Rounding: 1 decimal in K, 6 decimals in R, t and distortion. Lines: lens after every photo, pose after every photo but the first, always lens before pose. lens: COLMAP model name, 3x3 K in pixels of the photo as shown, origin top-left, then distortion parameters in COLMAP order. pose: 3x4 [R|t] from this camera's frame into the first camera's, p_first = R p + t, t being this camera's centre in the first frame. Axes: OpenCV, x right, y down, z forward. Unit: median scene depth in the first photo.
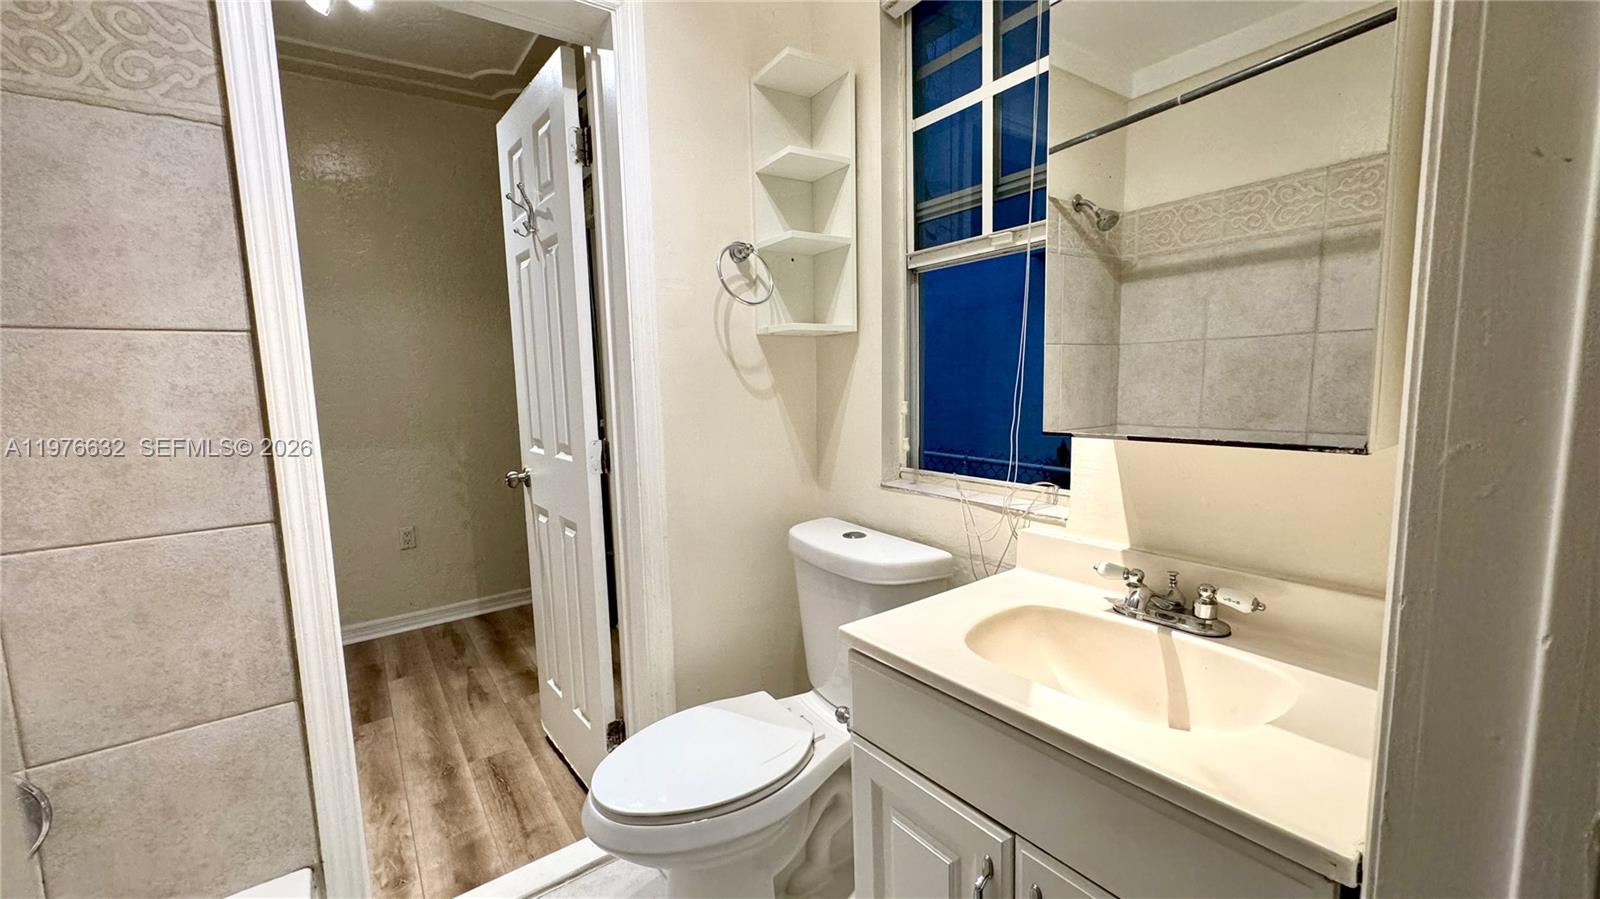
lens RADIAL K [[638.5, 0, 790.0], [0, 638.5, 448.9], [0, 0, 1]] dist [0.002301, 0.000095]
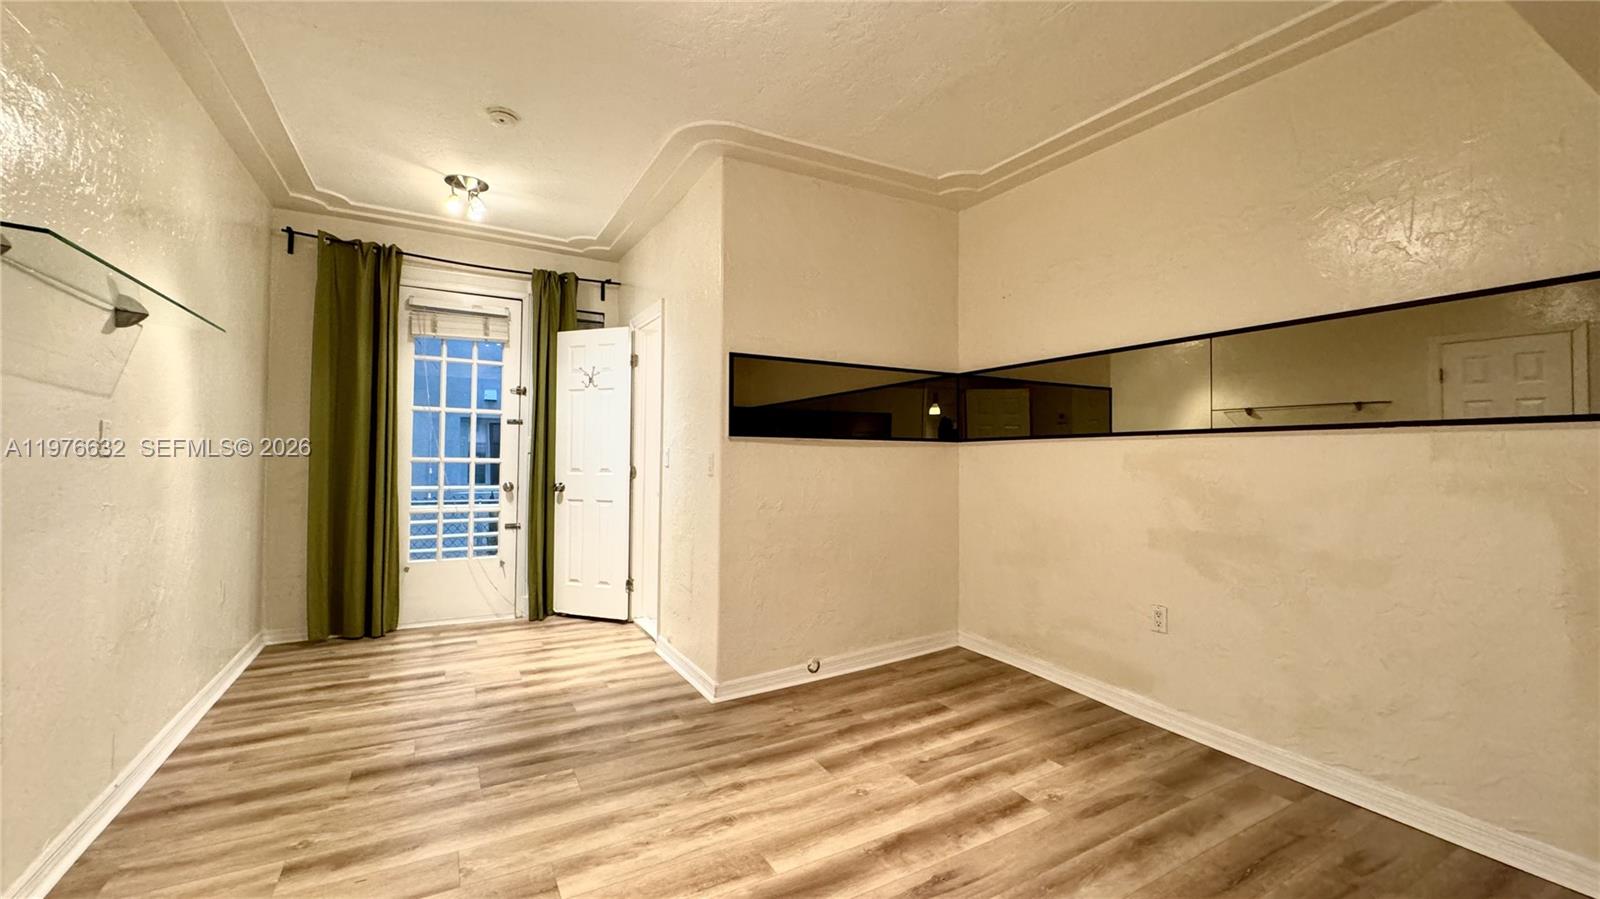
lens RADIAL K [[634.7, 0, 802.8], [0, 634.7, 449.9], [0, 0, 1]] dist [0.001126, 0.000543]
pose [[0.097116, 0.043617, 0.994317, -2.816654], [0.103606, 0.993168, -0.053686, 0.137313], [-0.989866, 0.108231, 0.091934, 0.059125]]
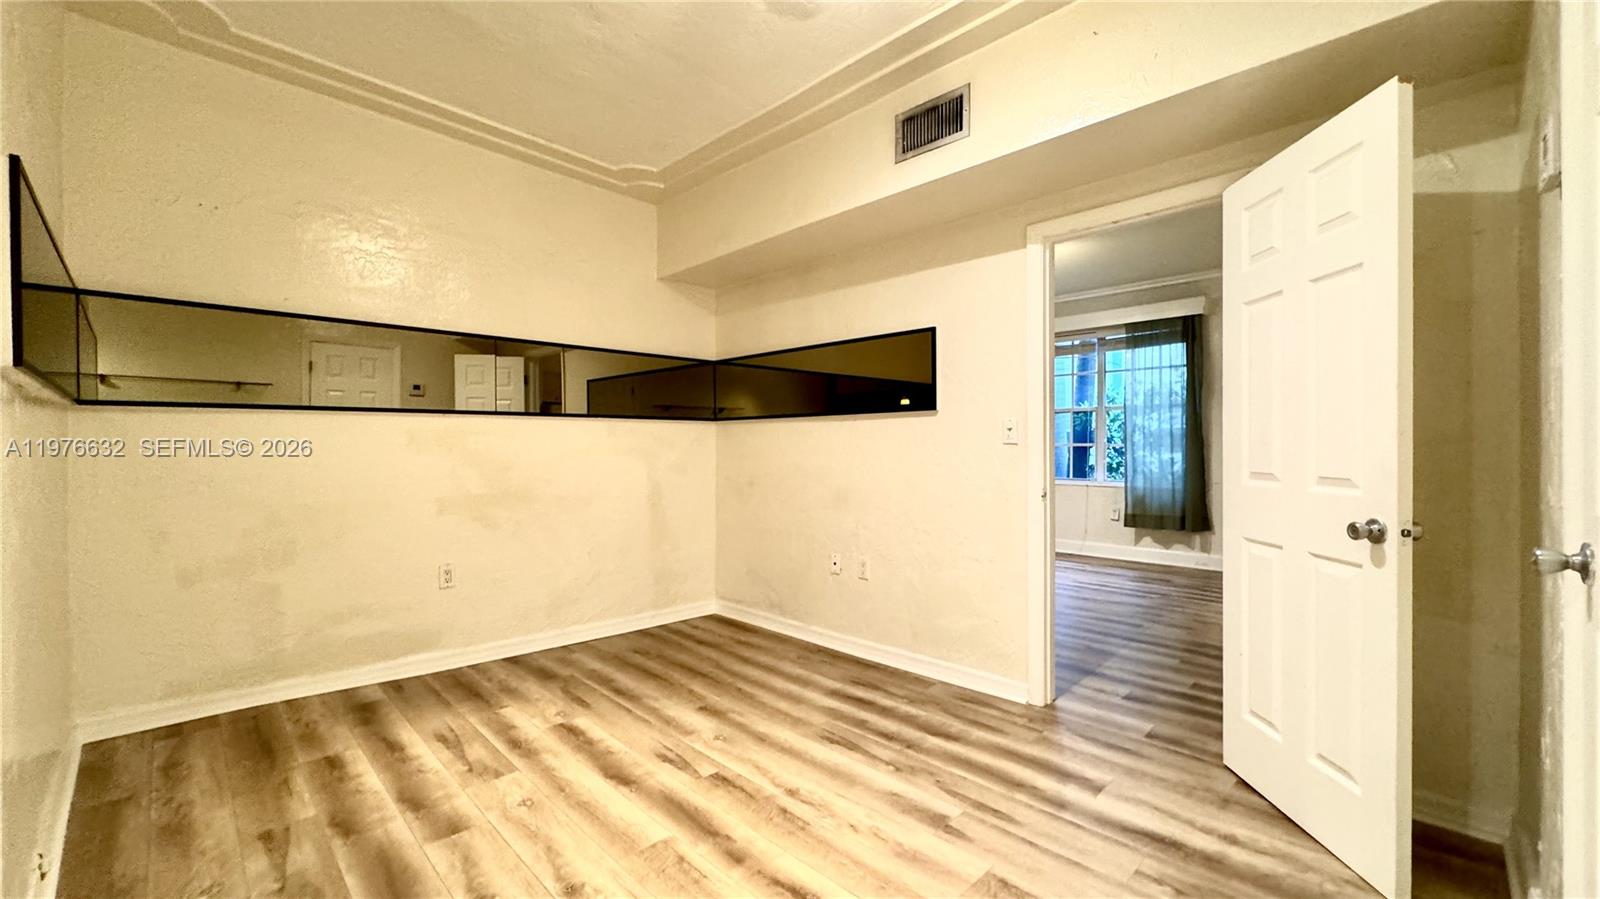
lens RADIAL K [[652.7, 0, 800.0], [0, 652.7, 449.5], [0, 0, 1]] dist [-0.002755, -0.000121]
pose [[-0.984968, 0.035029, -0.169145, -1.789893], [0.013782, 0.992036, 0.125195, -0.007678], [0.172184, 0.120982, -0.977607, 1.319045]]
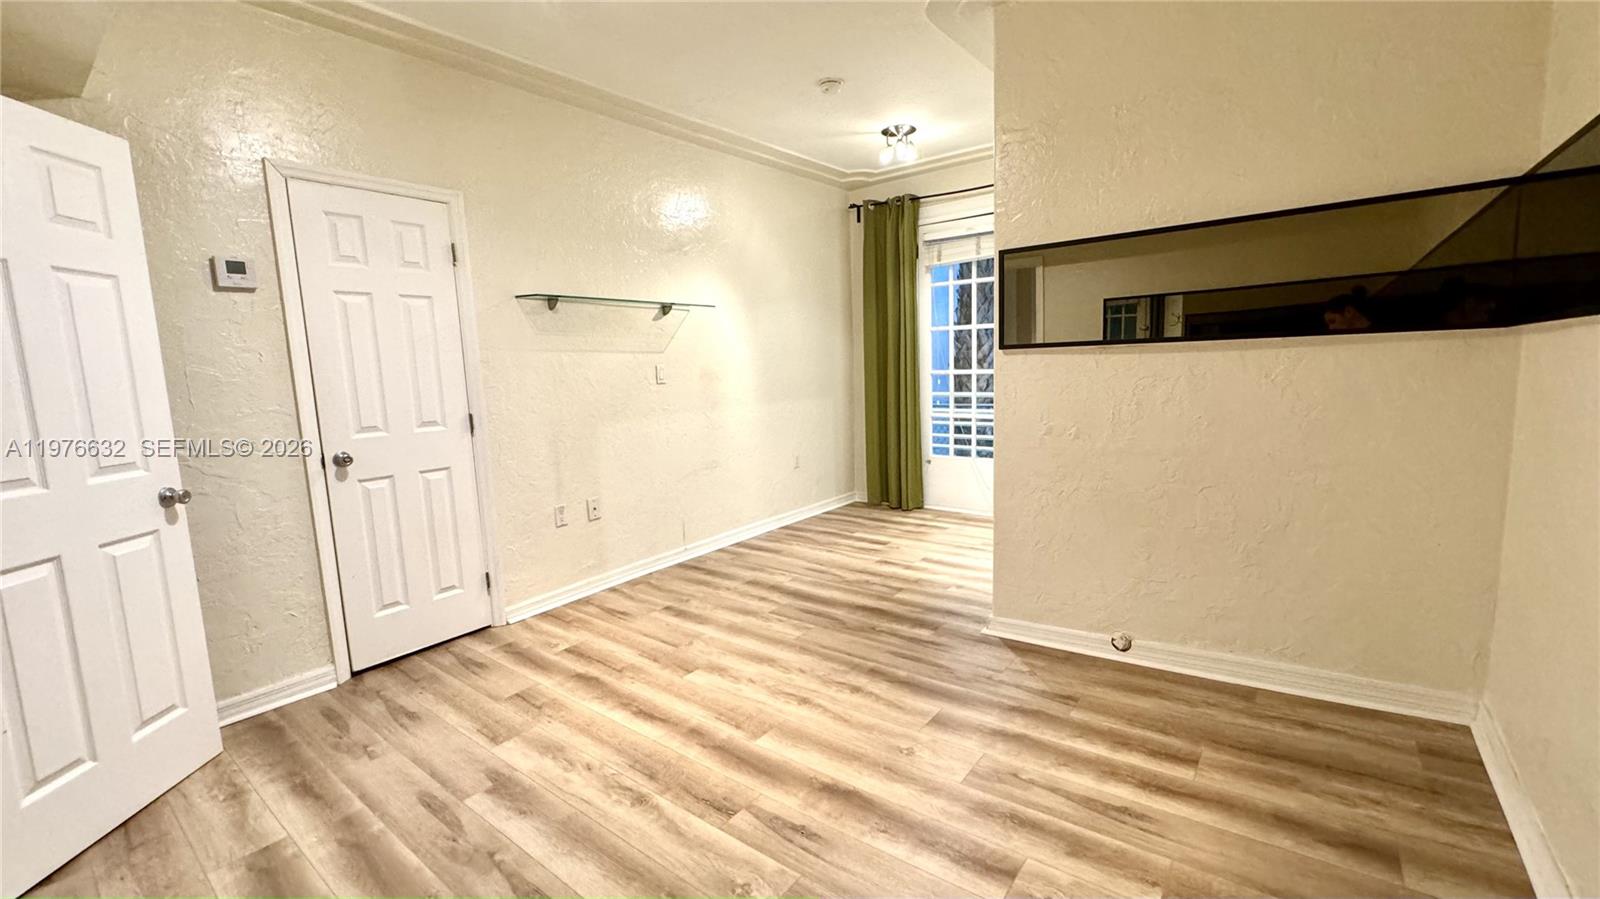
lens RADIAL K [[658.5, 0, 804.0], [0, 658.5, 451.1], [0, 0, 1]] dist [0.001301, 0.000358]
pose [[0.955402, -0.044702, 0.291907, -1.997304], [0.043365, 0.998998, 0.011052, 0.193861], [-0.292109, 0.002099, 0.956383, -0.993456]]
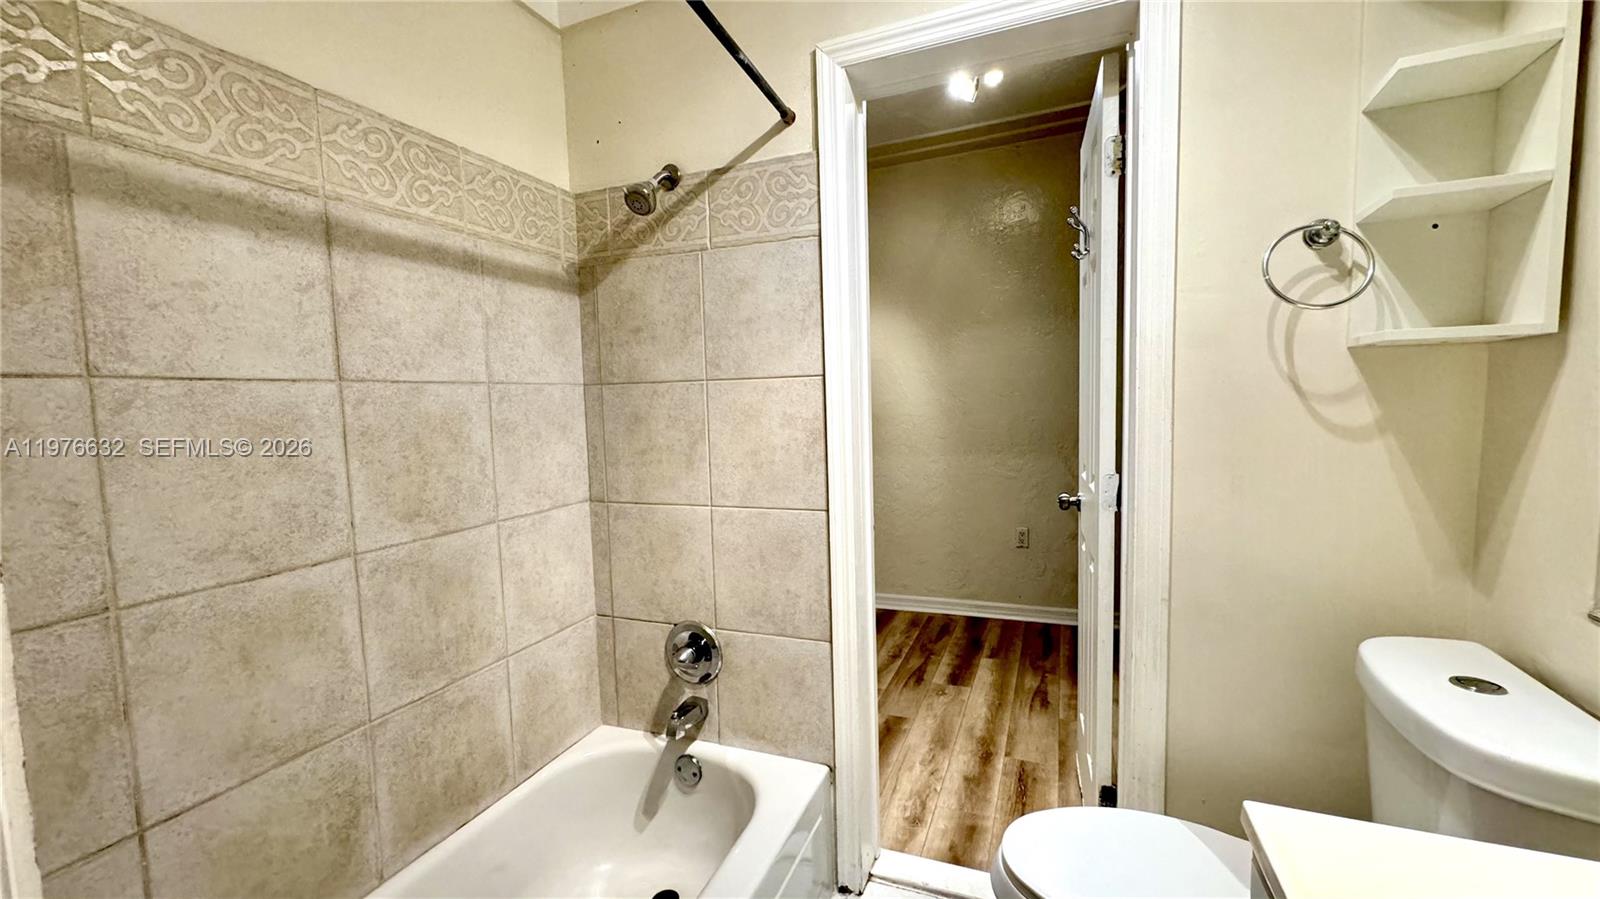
lens RADIAL K [[632.3, 0, 800.0], [0, 632.3, 449.5], [0, 0, 1]] dist [-0.001010, 0.000190]
pose [[0.534180, 0.076042, -0.841944, 0.214082], [-0.082247, 0.995896, 0.037763, -0.045836], [0.841361, 0.049075, 0.538242, 0.137637]]
